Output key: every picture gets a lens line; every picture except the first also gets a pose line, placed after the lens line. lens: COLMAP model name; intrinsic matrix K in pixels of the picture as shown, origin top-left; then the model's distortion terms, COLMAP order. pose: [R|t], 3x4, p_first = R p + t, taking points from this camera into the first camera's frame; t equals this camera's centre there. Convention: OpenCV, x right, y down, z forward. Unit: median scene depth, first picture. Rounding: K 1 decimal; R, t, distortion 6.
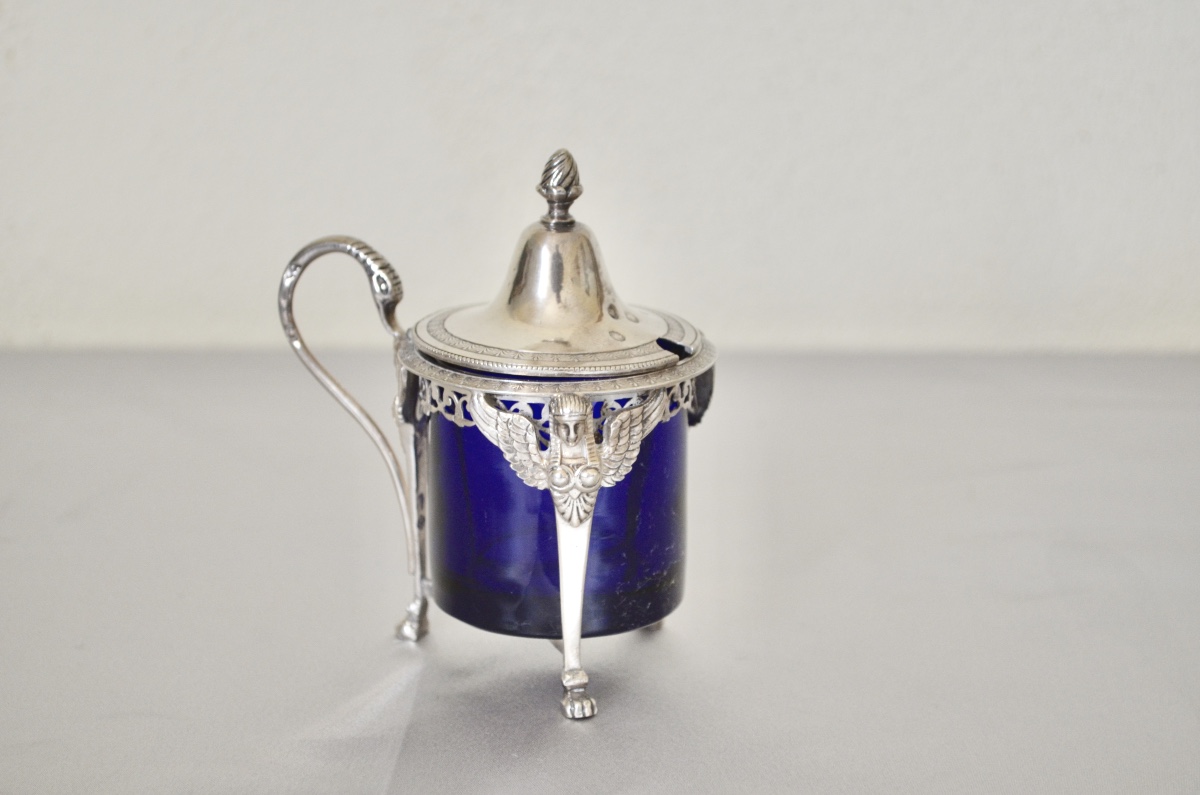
lens RADIAL K [[2750.3, 0, 600.0], [0, 2750.3, 397.5], [0, 0, 1]] dist [0.736103, -9.538479]
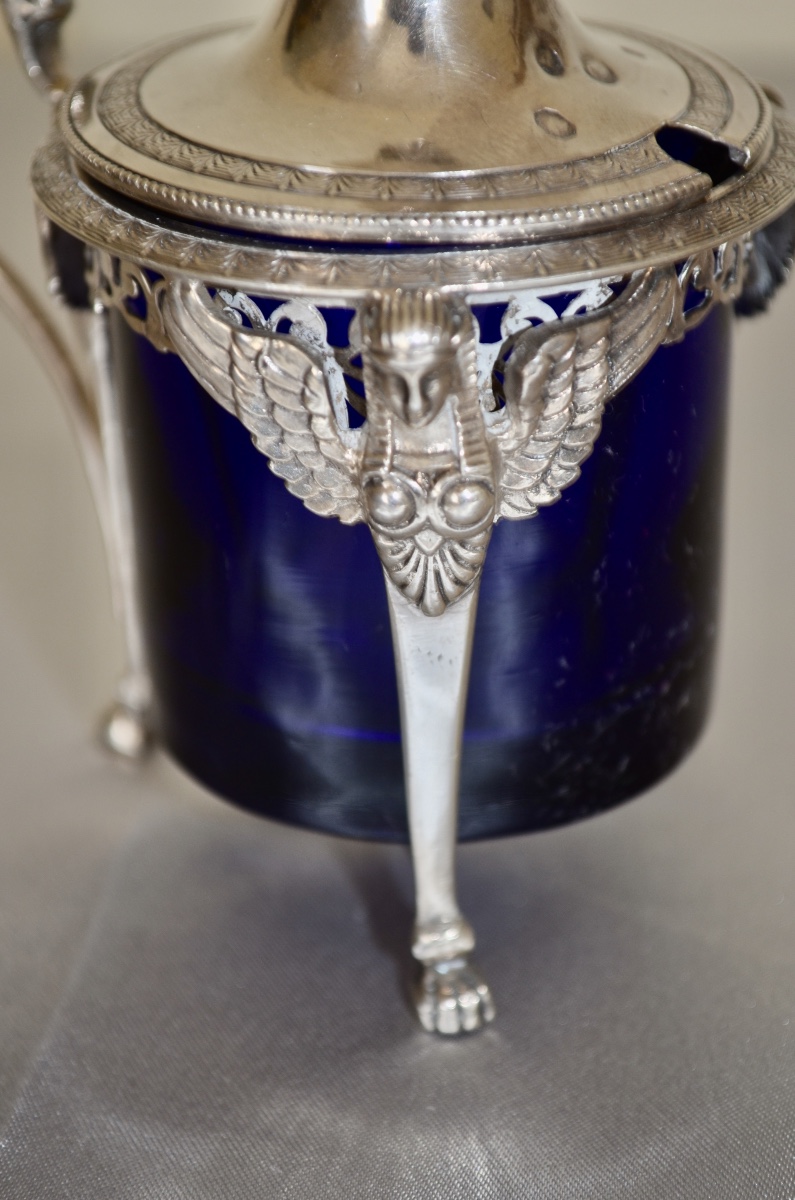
lens RADIAL K [[2750.3, 0, 361.1], [0, 2750.3, 599.0], [0, 0, 1]] dist [0.736103, -9.538479]
pose [[0.993391, 0.026560, -0.111667, 0.025289], [-0.003423, 0.979284, 0.202465, -0.036818], [0.114731, -0.200745, 0.972902, 0.606702]]
